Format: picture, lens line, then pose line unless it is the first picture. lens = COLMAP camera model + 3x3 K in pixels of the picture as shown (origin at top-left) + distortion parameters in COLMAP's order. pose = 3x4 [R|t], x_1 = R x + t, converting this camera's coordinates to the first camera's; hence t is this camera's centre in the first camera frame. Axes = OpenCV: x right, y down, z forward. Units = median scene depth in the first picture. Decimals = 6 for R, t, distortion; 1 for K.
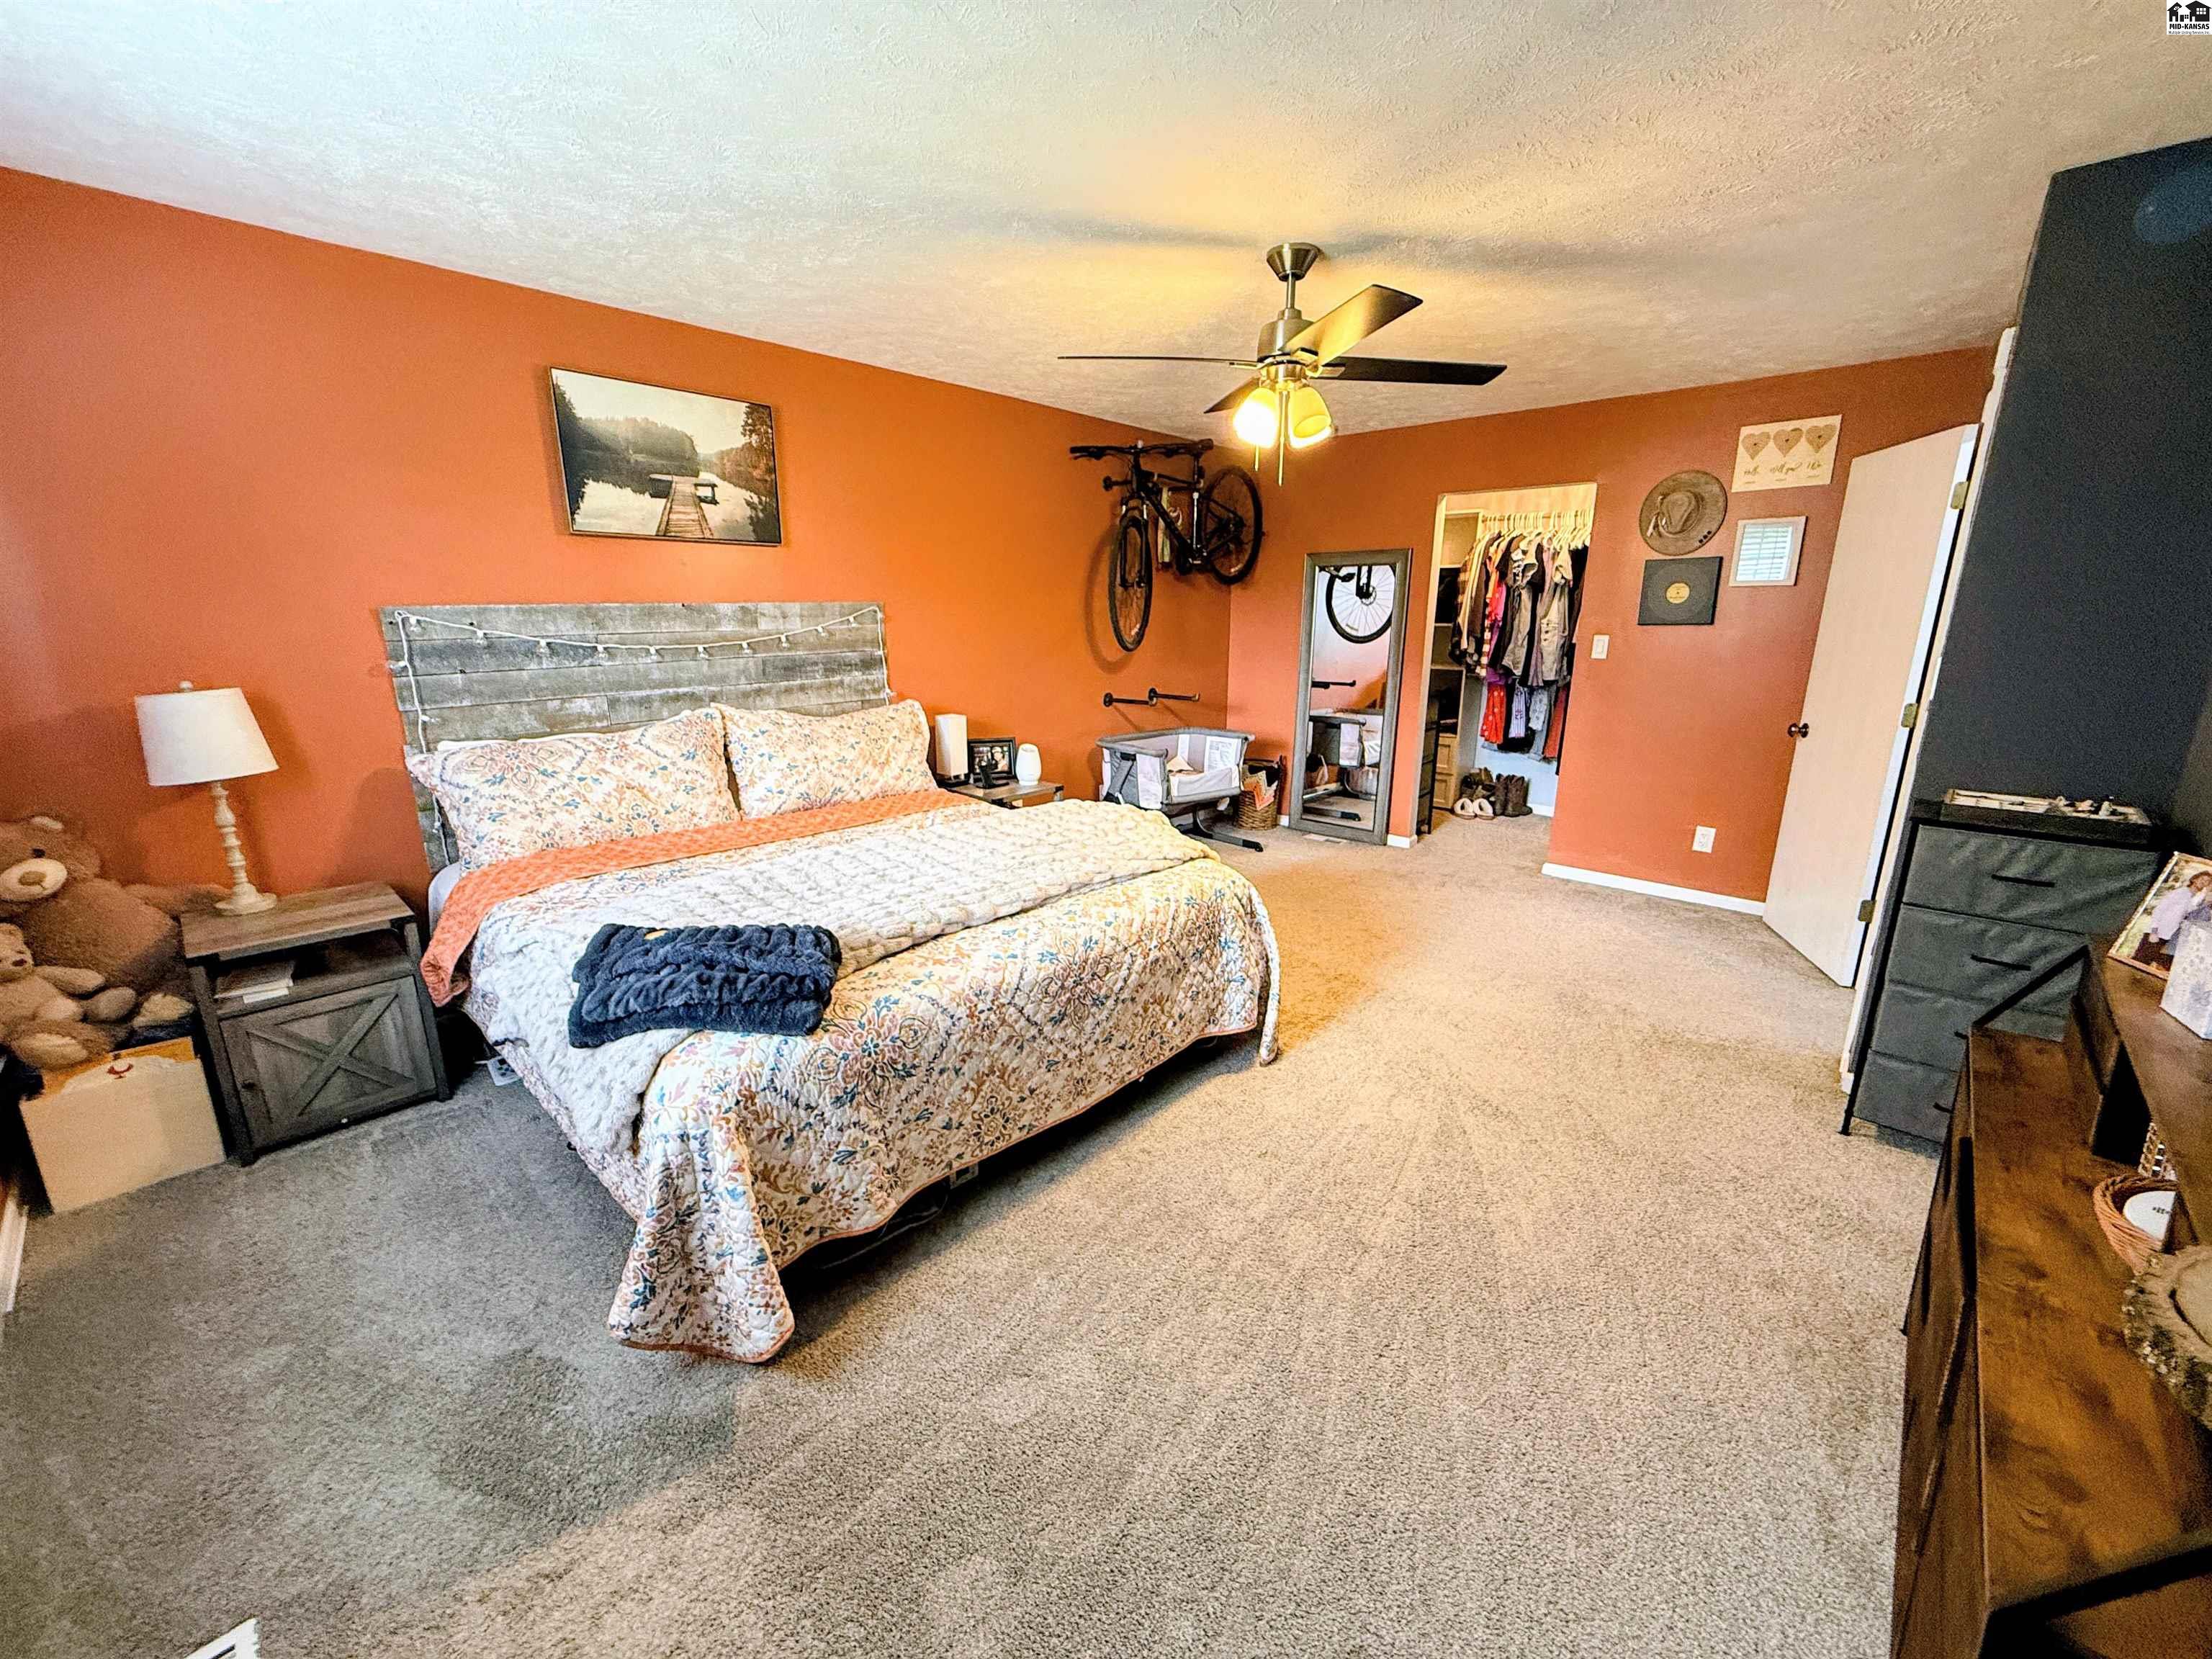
lens RADIAL K [[878.8, 0, 1109.6], [0, 878.8, 817.3], [0, 0, 1]] dist [-0.000328, -0.000562]
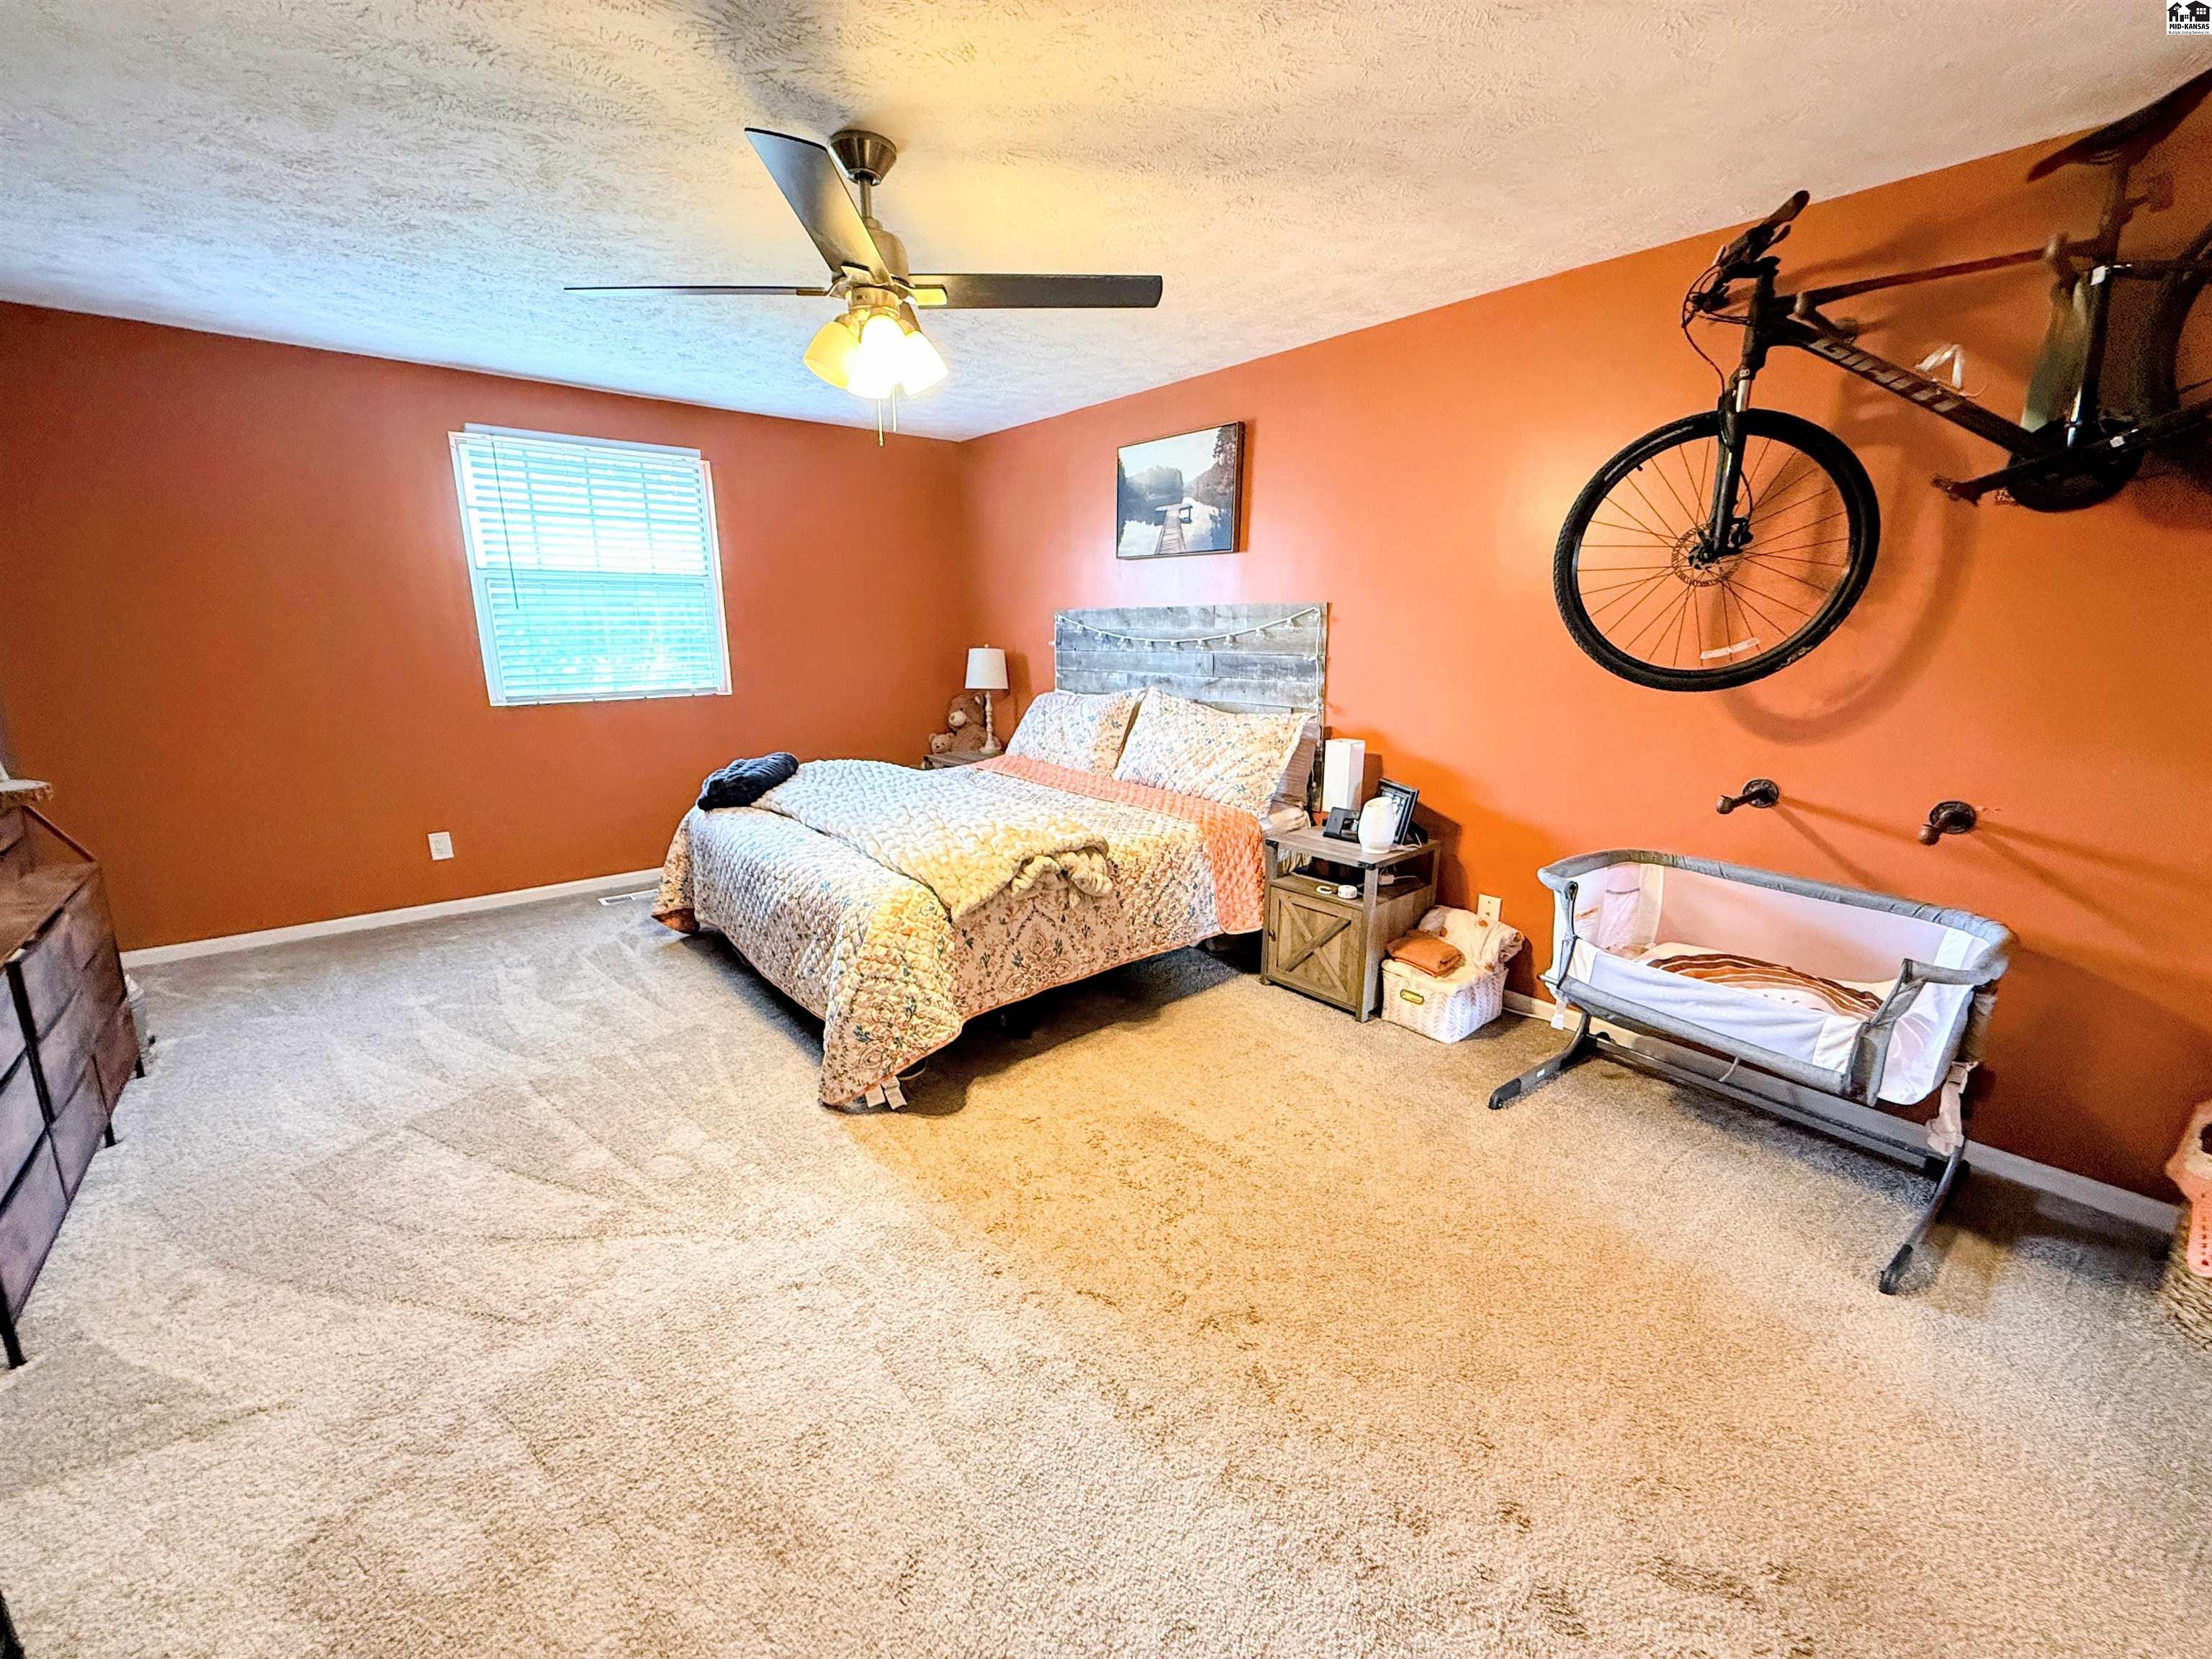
lens RADIAL K [[878.8, 0, 1095.9], [0, 878.8, 826.9], [0, 0, 1]] dist [-0.000328, -0.000562]
pose [[-0.121073, 0.216554, -0.968734, 0.794606], [-0.248319, 0.938276, 0.240780, -0.218077], [0.961082, 0.269707, -0.059826, 1.032170]]
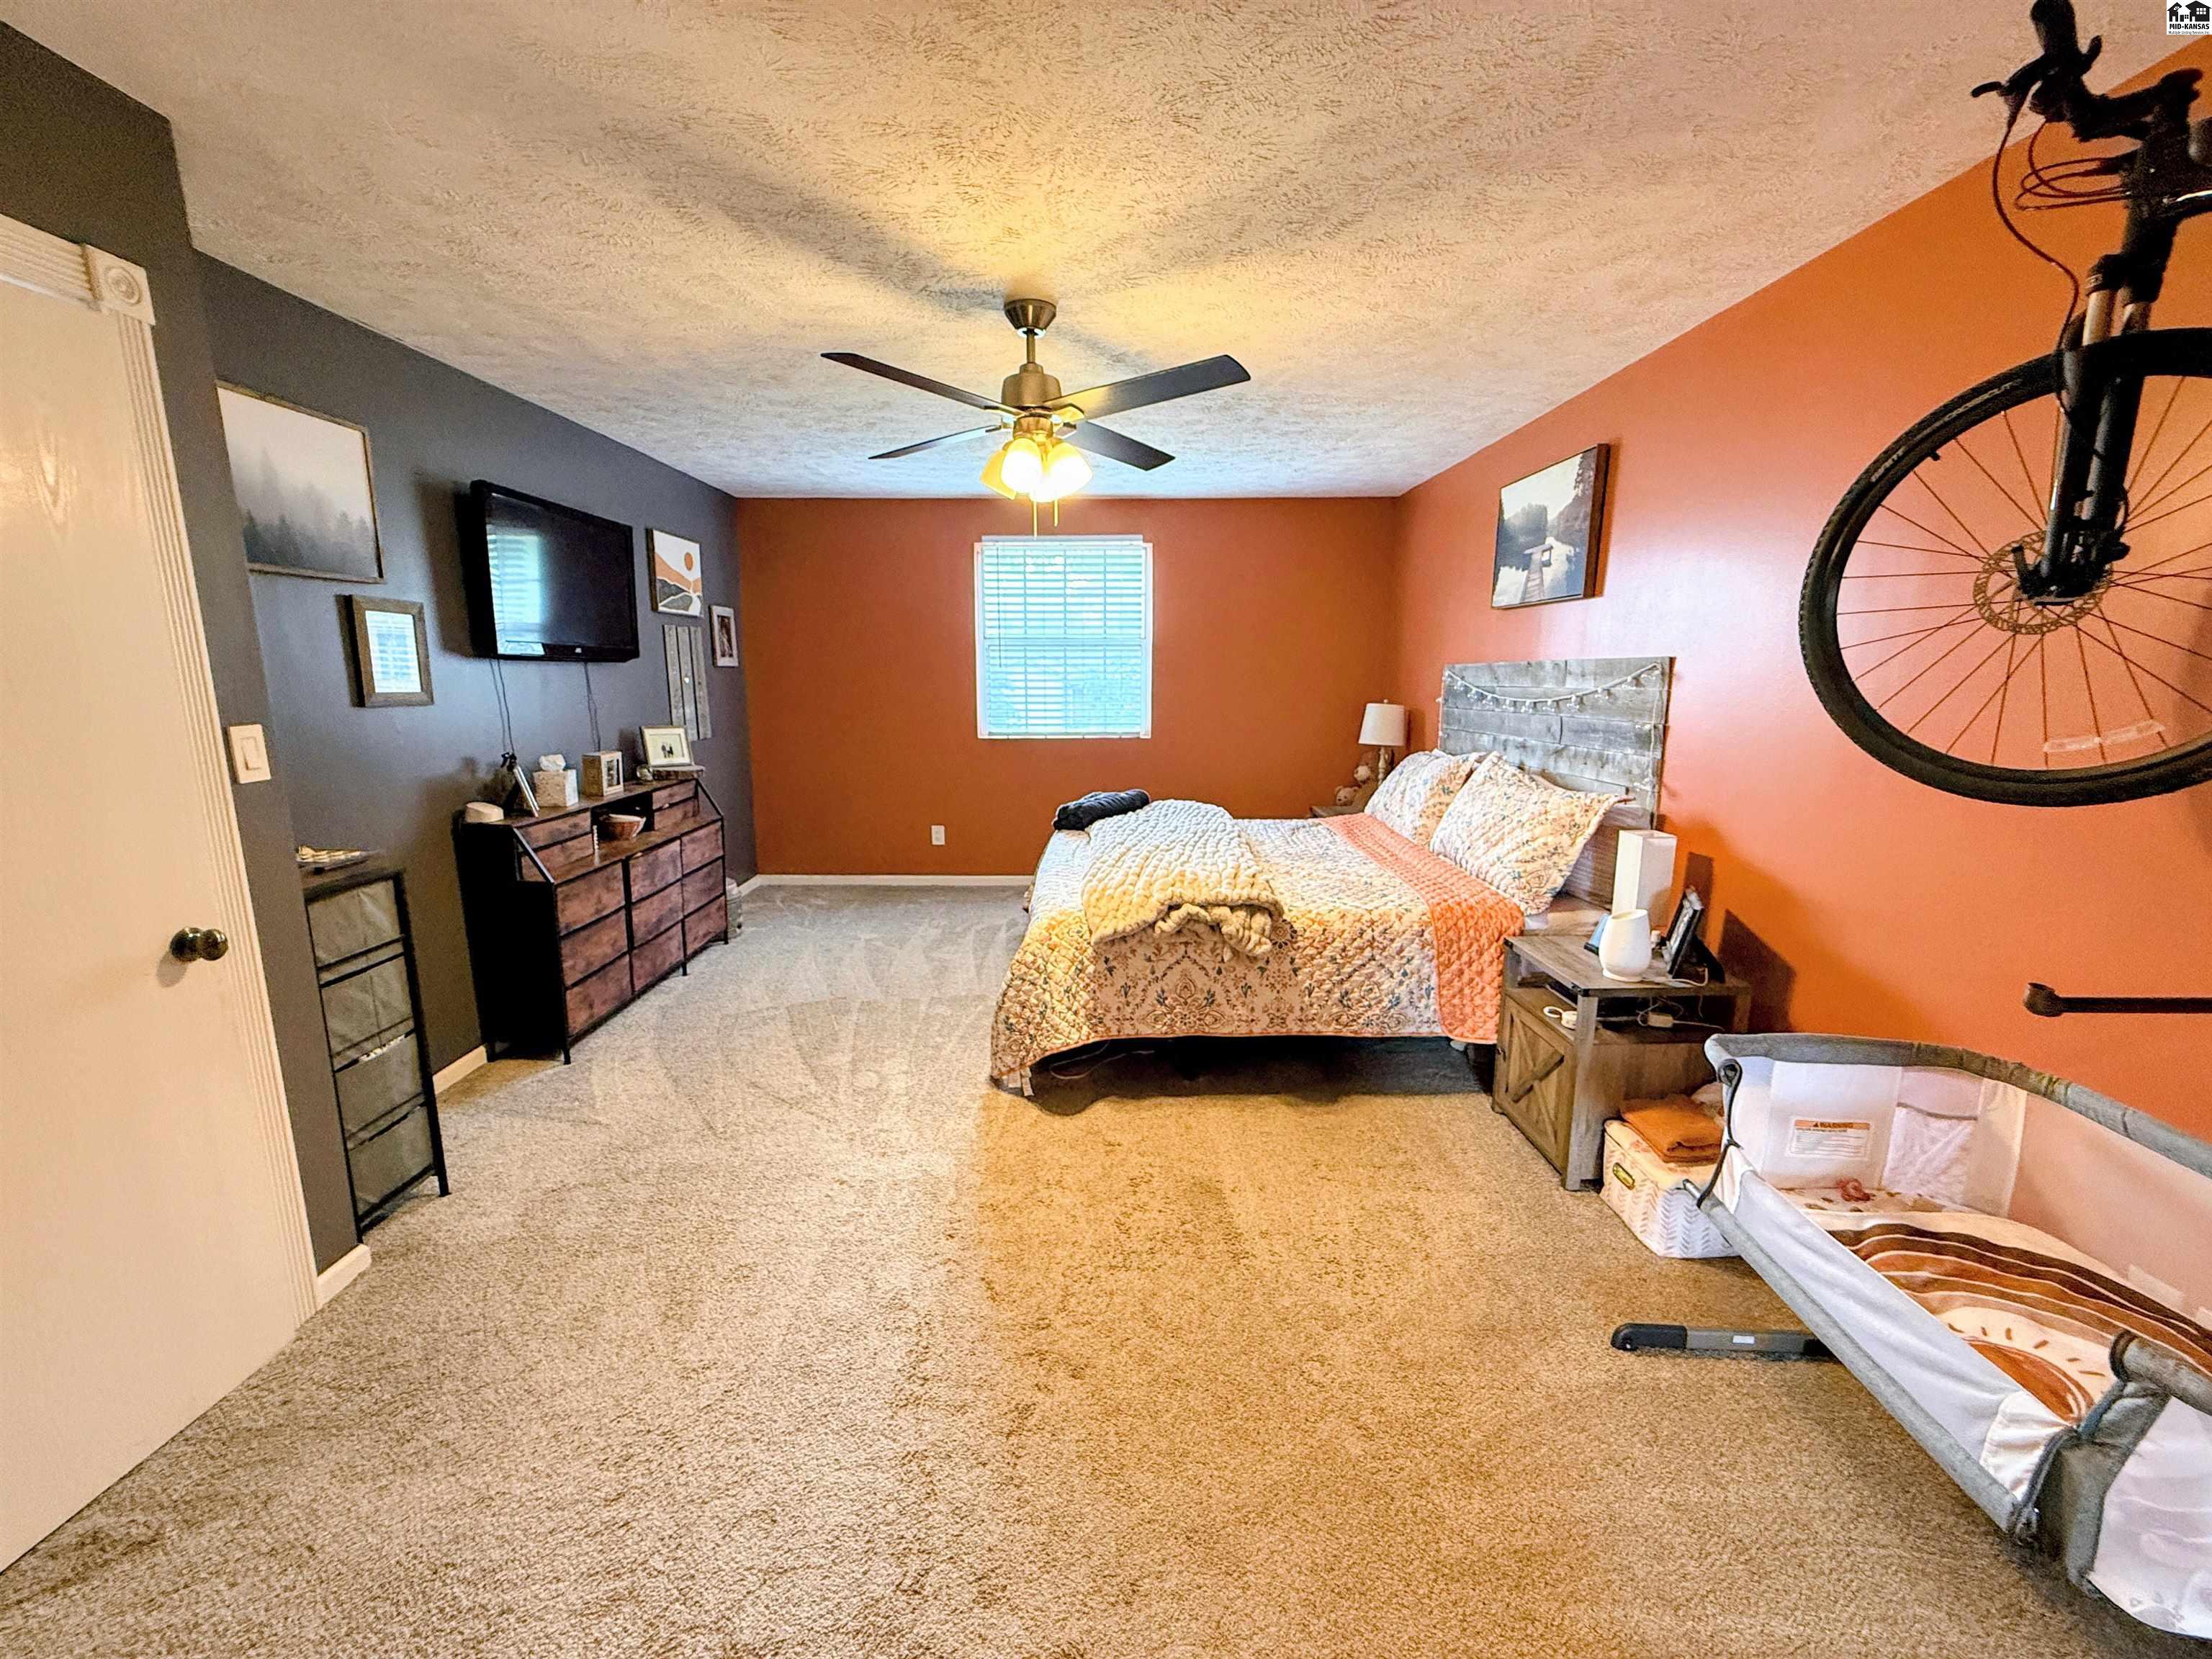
lens RADIAL K [[878.8, 0, 1101.3], [0, 878.8, 825.5], [0, 0, 1]] dist [-0.000328, -0.000562]
pose [[-0.730421, 0.110509, -0.673998, 0.648016], [-0.174920, 0.923645, 0.341004, -0.325499], [0.660219, 0.366972, -0.655319, 1.402639]]
